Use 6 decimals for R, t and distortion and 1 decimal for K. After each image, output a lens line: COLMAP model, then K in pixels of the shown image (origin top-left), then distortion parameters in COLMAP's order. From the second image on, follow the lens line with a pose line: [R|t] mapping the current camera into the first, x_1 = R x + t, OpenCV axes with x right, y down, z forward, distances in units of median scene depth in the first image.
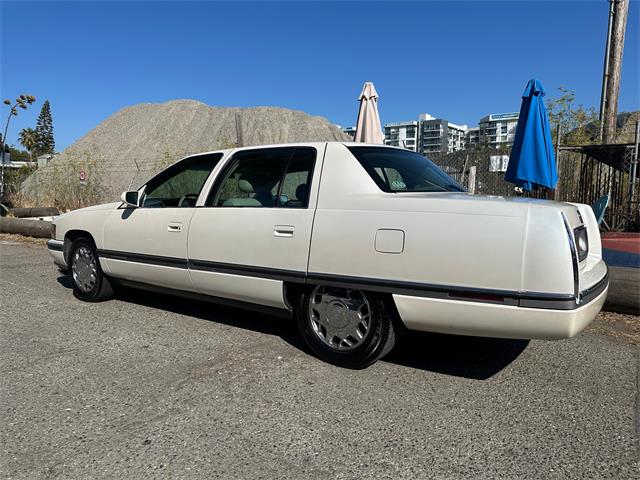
lens RADIAL K [[447.1, 0, 314.7], [0, 447.1, 245.6], [0, 0, 1]] dist [0.067609, -0.091964]
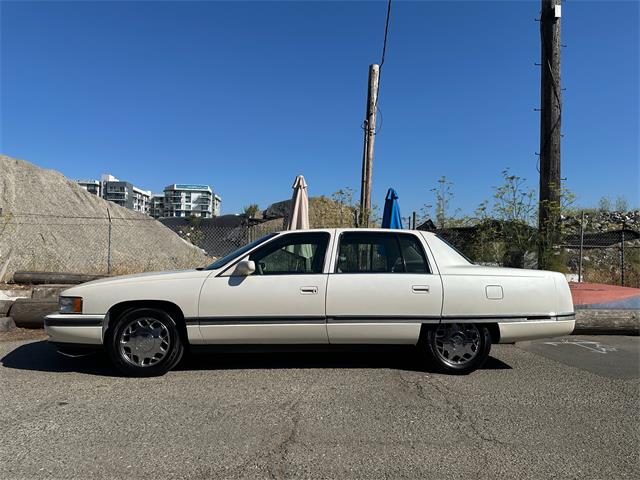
lens RADIAL K [[447.1, 0, 314.7], [0, 447.1, 245.6], [0, 0, 1]] dist [0.067609, -0.091964]
pose [[0.766390, 0.029014, 0.641719, -0.414338], [0.060855, 0.991207, -0.117493, -0.007340], [-0.639486, 0.129097, 0.757886, 0.022738]]
